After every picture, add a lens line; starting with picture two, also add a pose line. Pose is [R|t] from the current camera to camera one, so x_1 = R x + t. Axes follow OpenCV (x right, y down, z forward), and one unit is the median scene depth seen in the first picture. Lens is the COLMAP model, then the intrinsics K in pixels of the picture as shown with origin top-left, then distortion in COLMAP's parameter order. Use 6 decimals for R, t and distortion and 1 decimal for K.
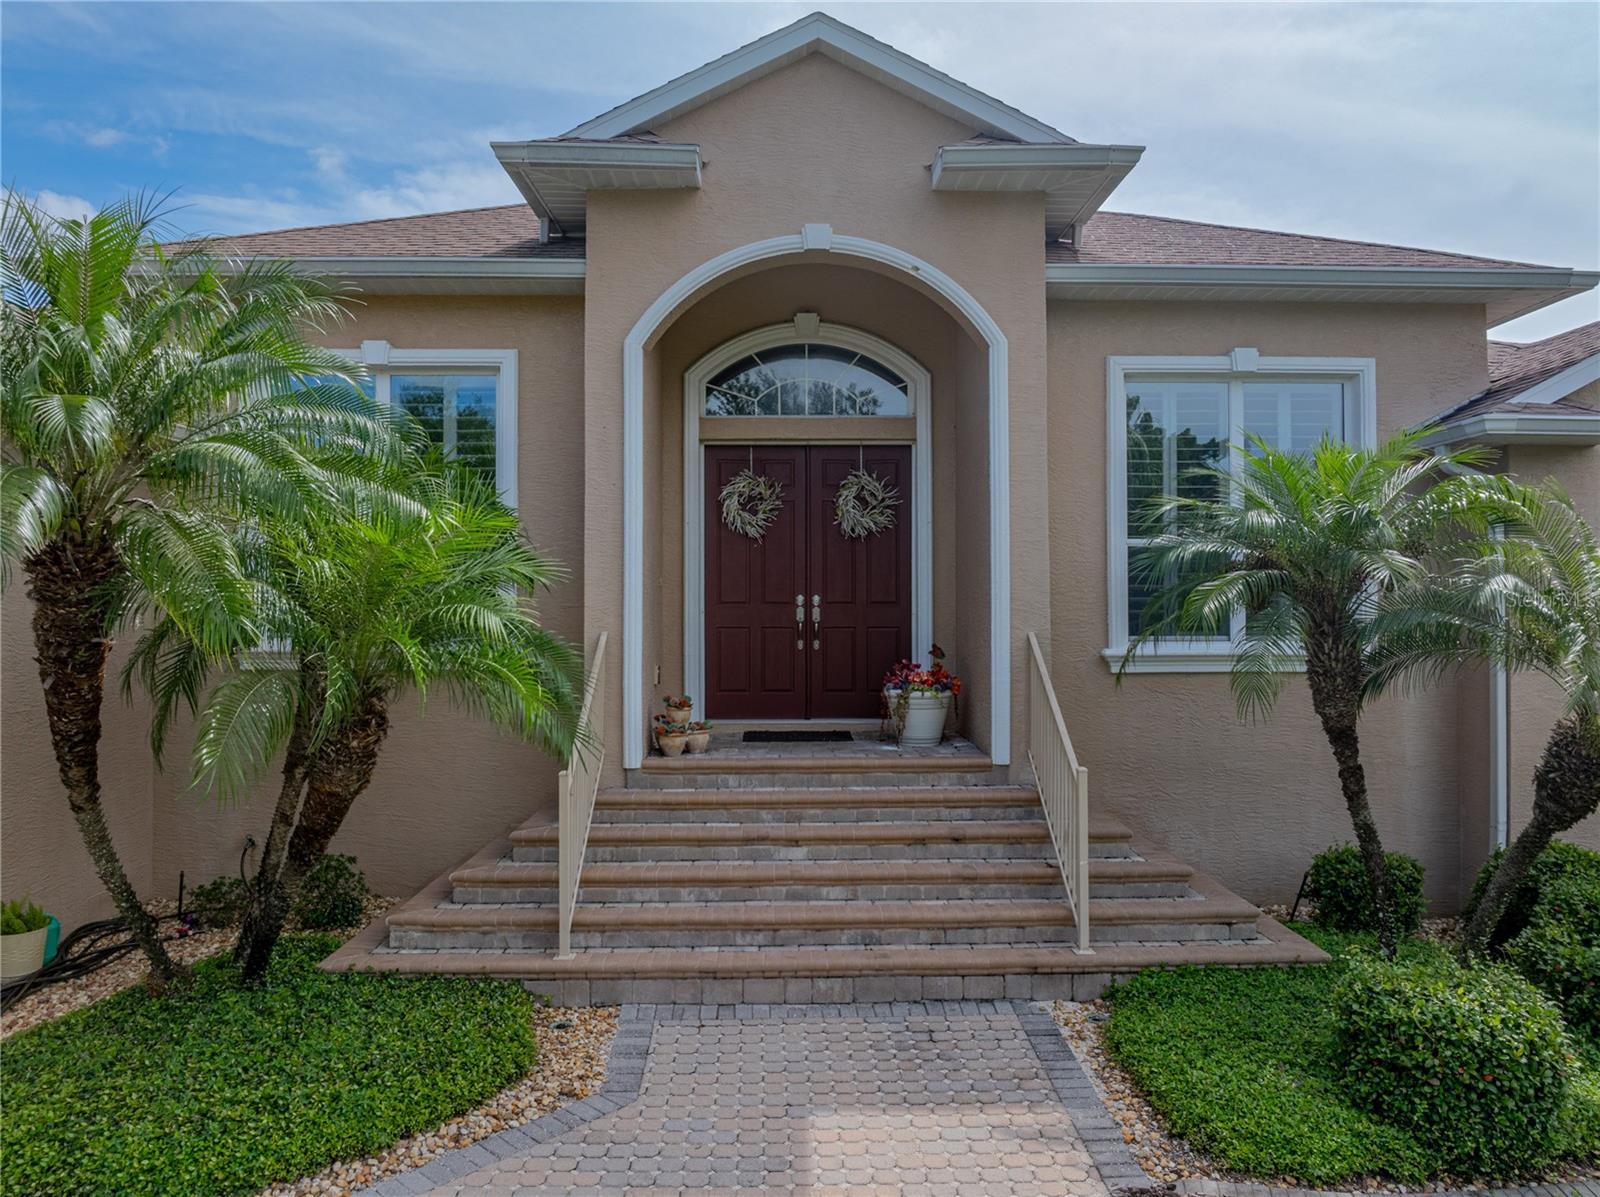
lens RADIAL K [[1124.9, 0, 800.0], [0, 1124.9, 598.5], [0, 0, 1]] dist [-0.073312, 0.043750]
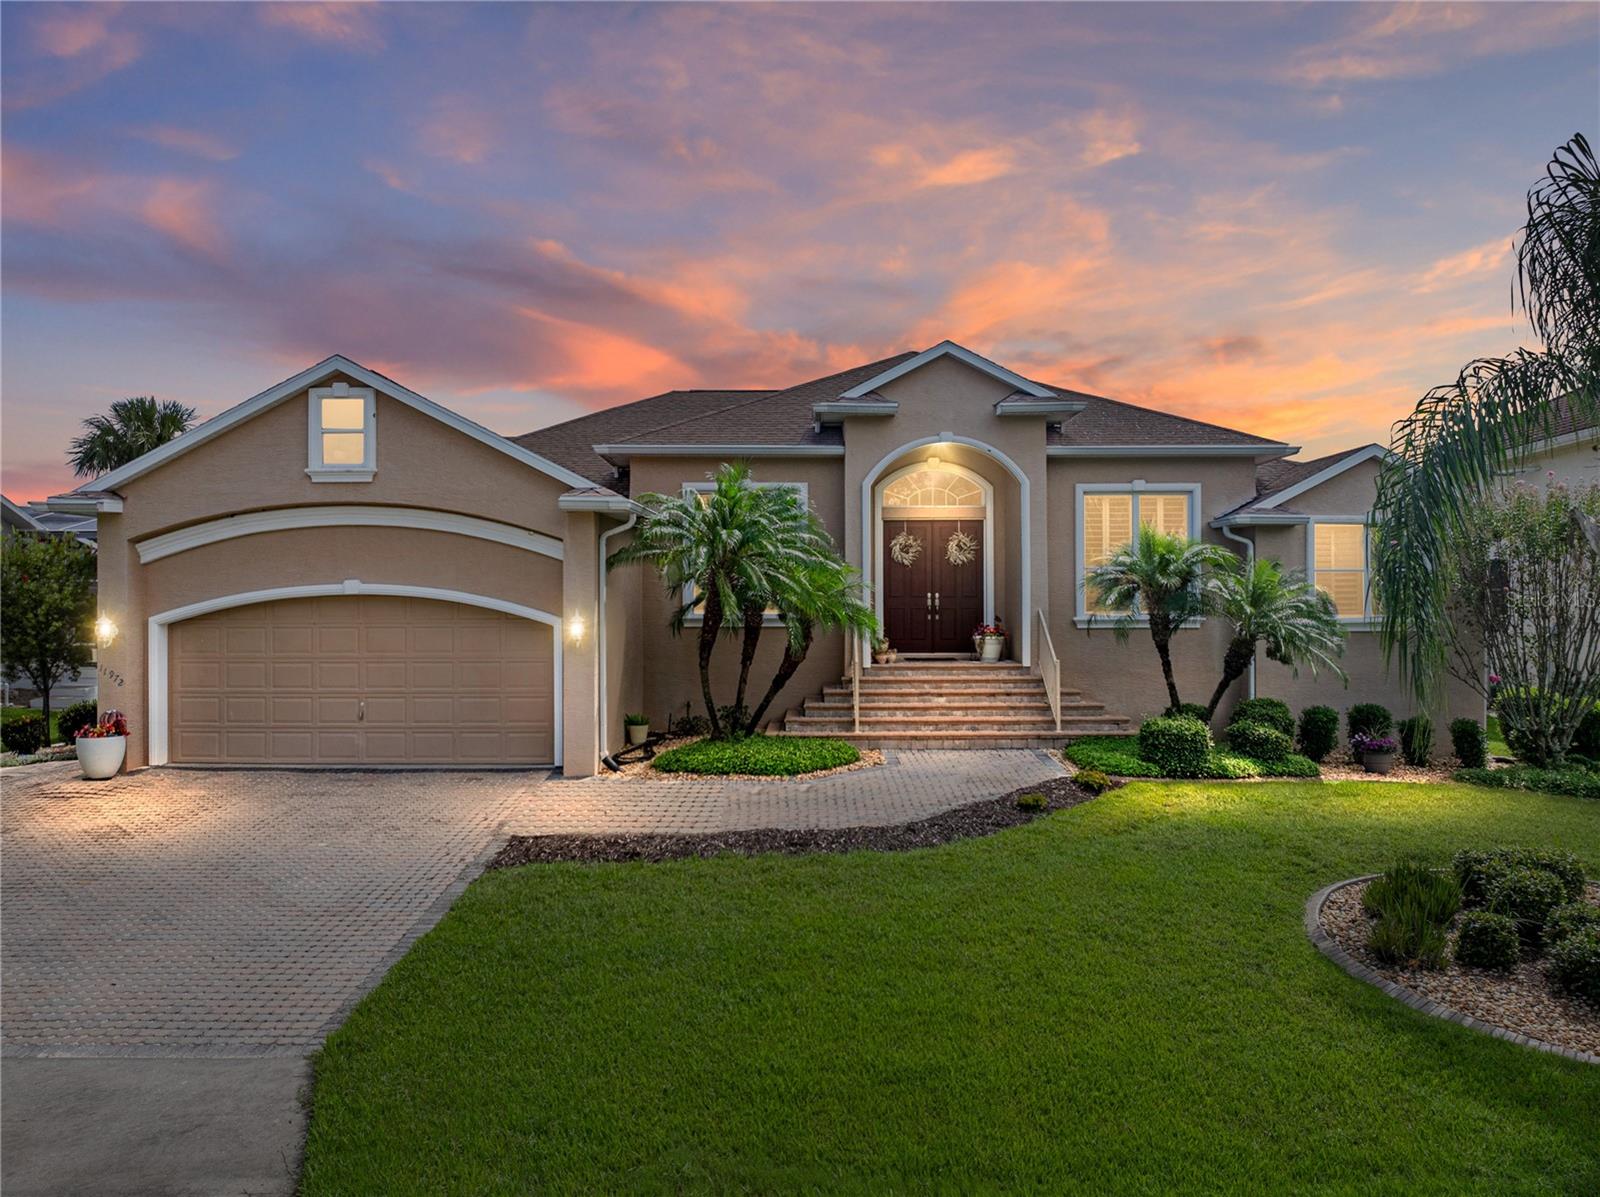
lens RADIAL K [[1124.9, 0, 800.0], [0, 1124.9, 598.5], [0, 0, 1]] dist [-0.073312, 0.043750]
pose [[0.999570, 0.000408, -0.029323, -0.235112], [-0.000412, 1.000000, -0.000101, 0.010004], [0.029323, 0.000113, 0.999570, -1.418154]]
